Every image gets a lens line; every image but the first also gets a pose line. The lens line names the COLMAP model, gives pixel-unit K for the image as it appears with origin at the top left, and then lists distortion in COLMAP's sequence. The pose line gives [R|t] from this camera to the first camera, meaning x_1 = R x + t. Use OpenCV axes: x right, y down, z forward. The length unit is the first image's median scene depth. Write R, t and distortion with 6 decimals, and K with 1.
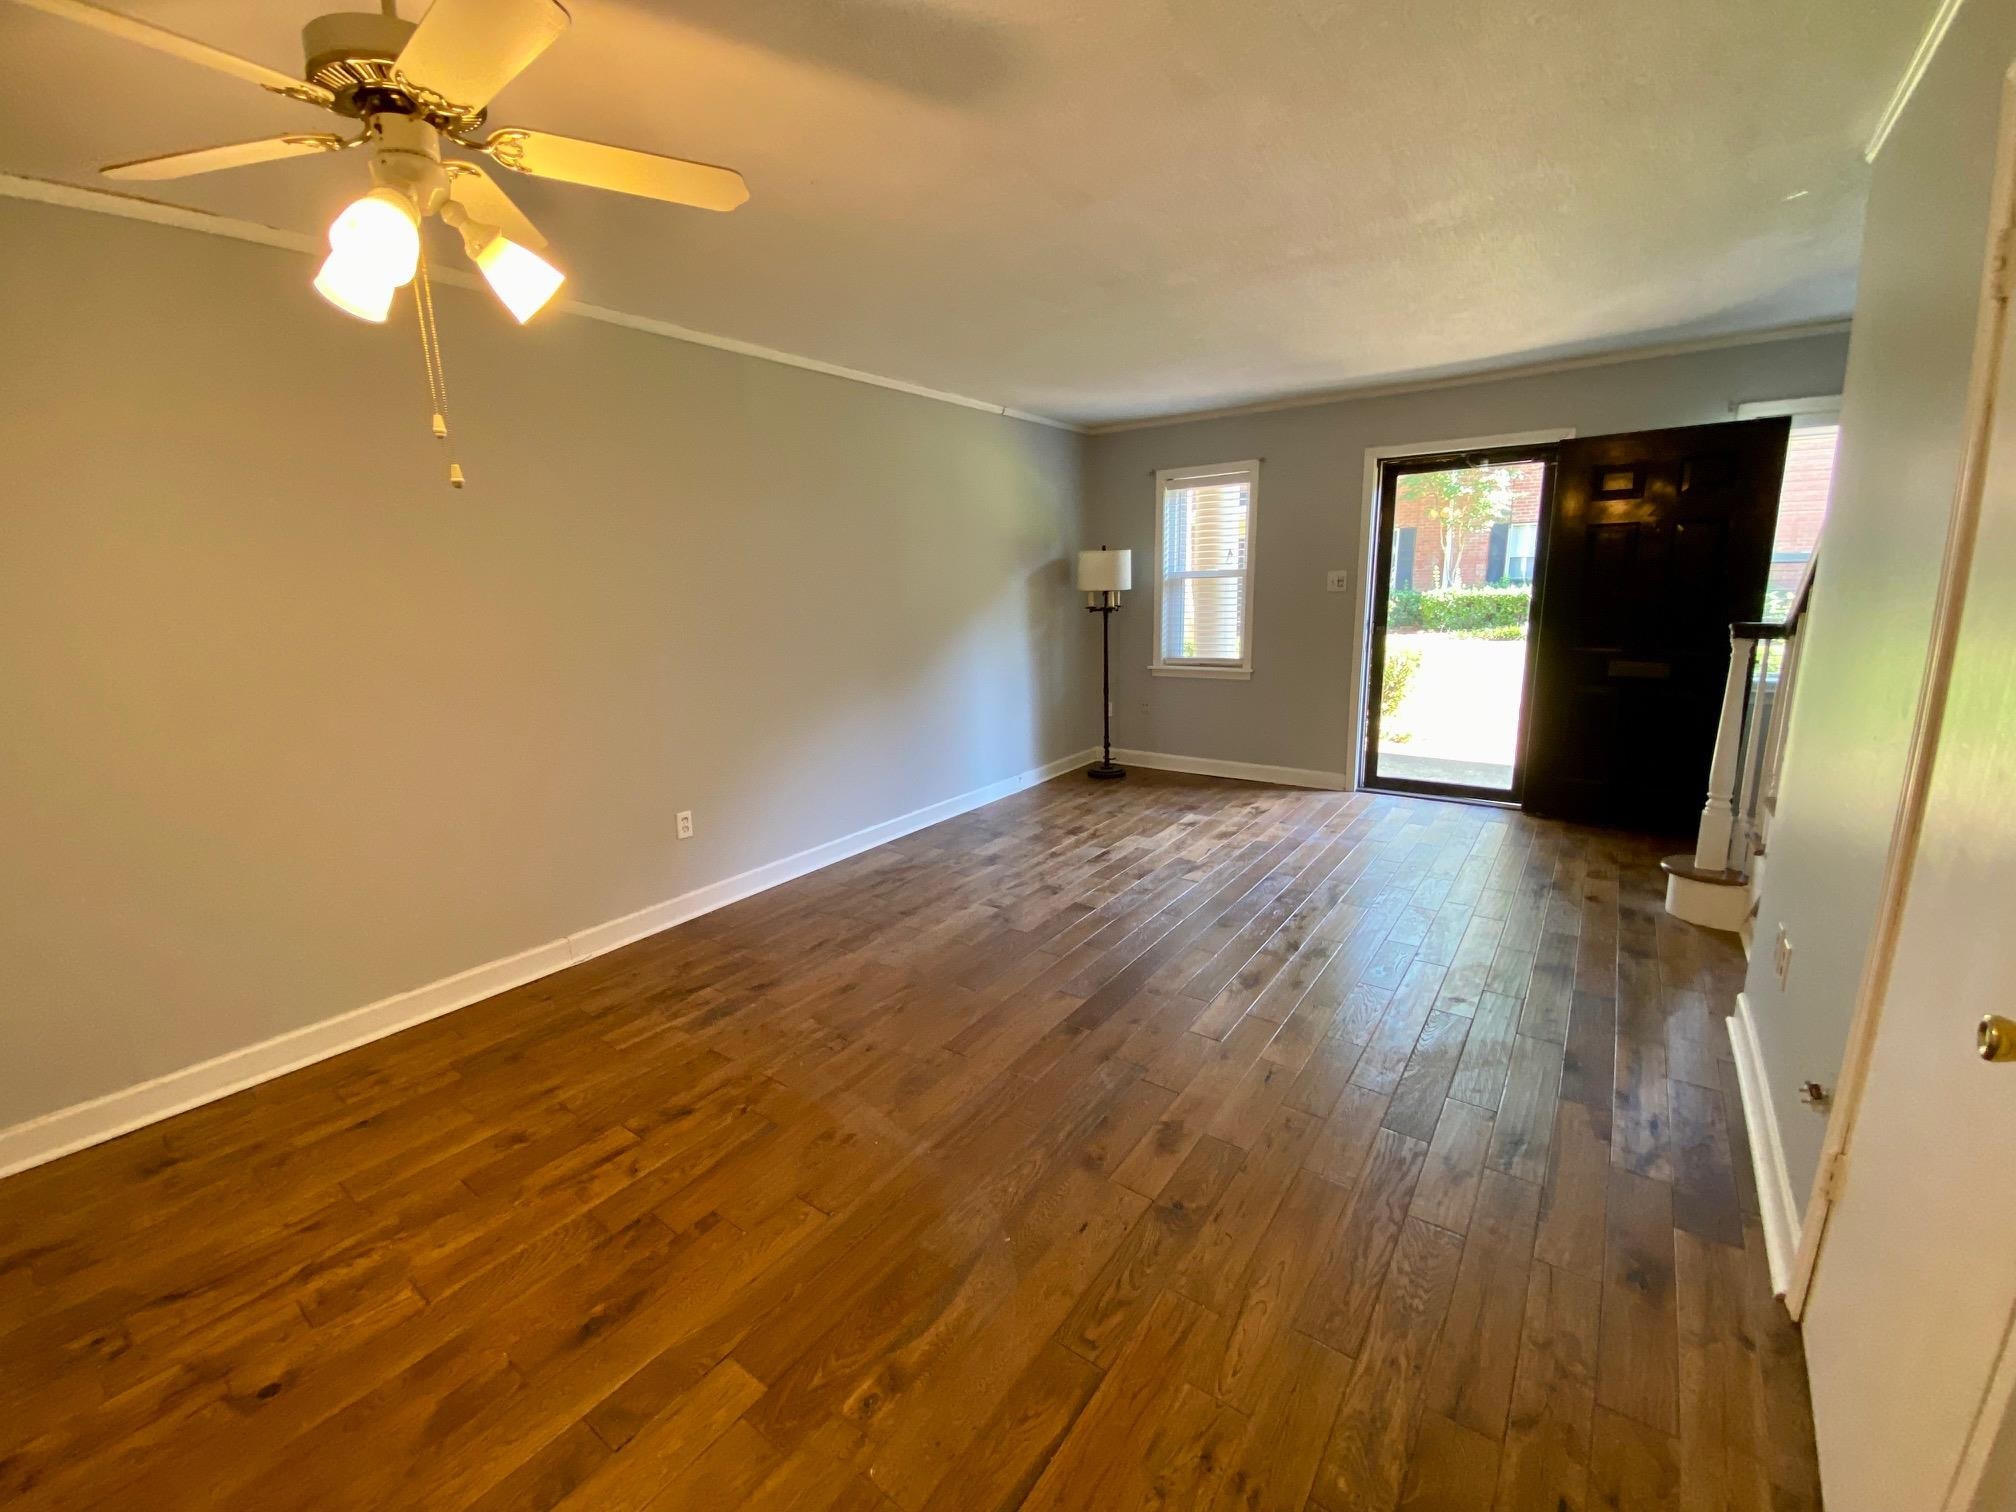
lens RADIAL K [[823.4, 0, 1009.4], [0, 823.4, 750.5], [0, 0, 1]] dist [-0.020562, -0.000589]
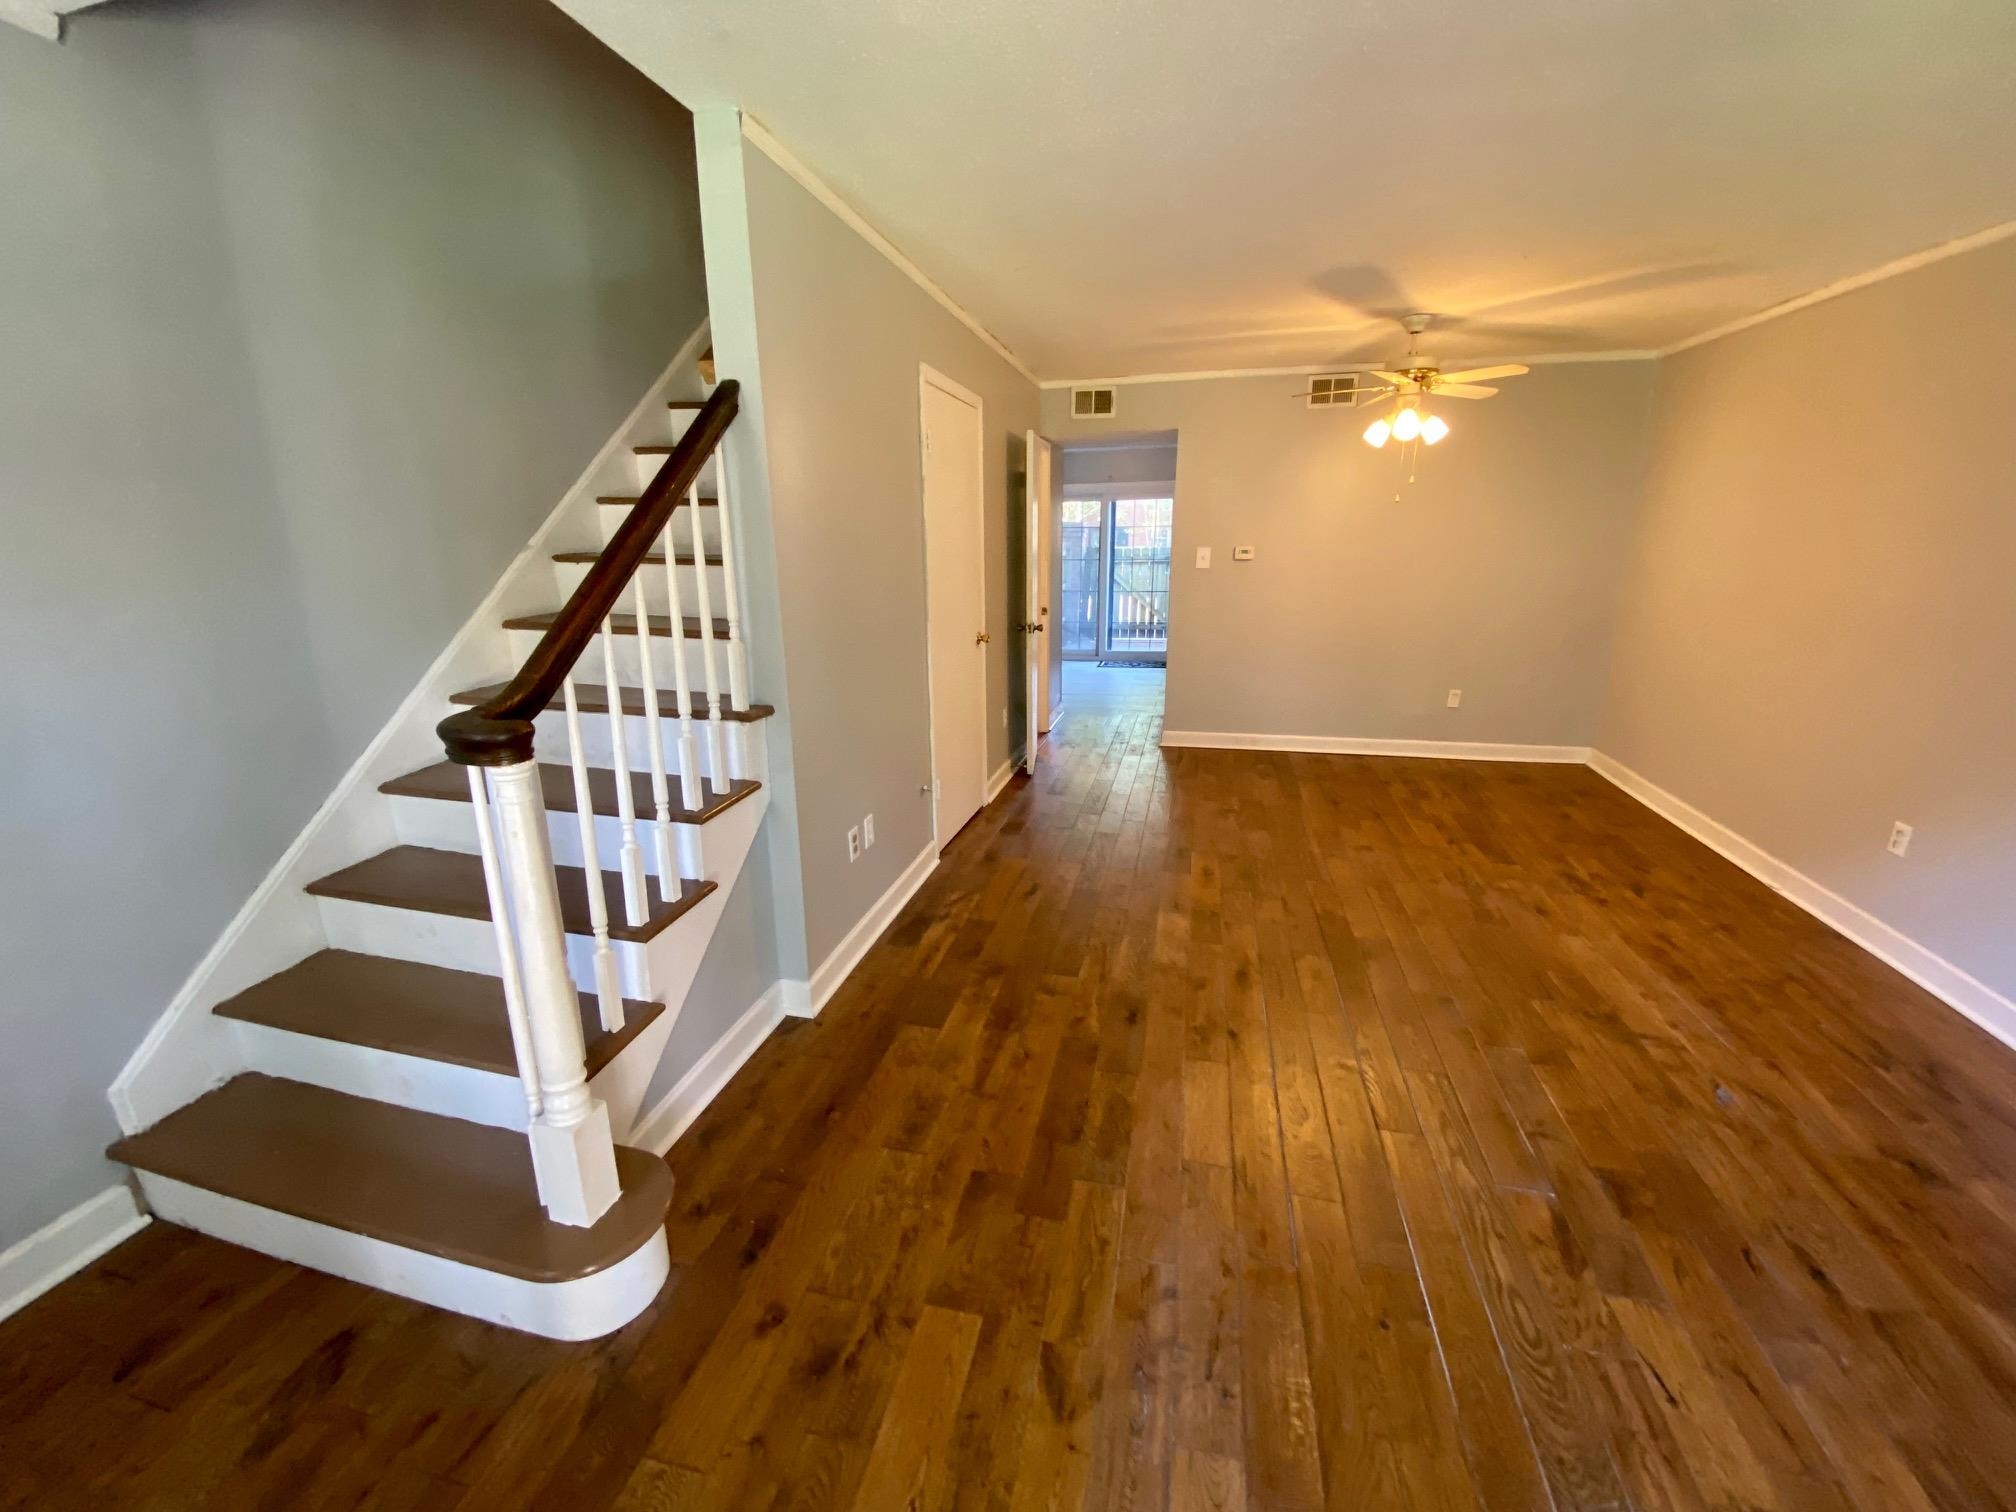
lens RADIAL K [[823.4, 0, 1001.9], [0, 823.4, 749.8], [0, 0, 1]] dist [-0.020562, -0.000589]
pose [[-0.924128, 0.130265, -0.359191, 0.746895], [-0.050539, 0.890152, 0.452853, -0.322912], [0.378725, 0.436647, -0.816031, 1.357170]]
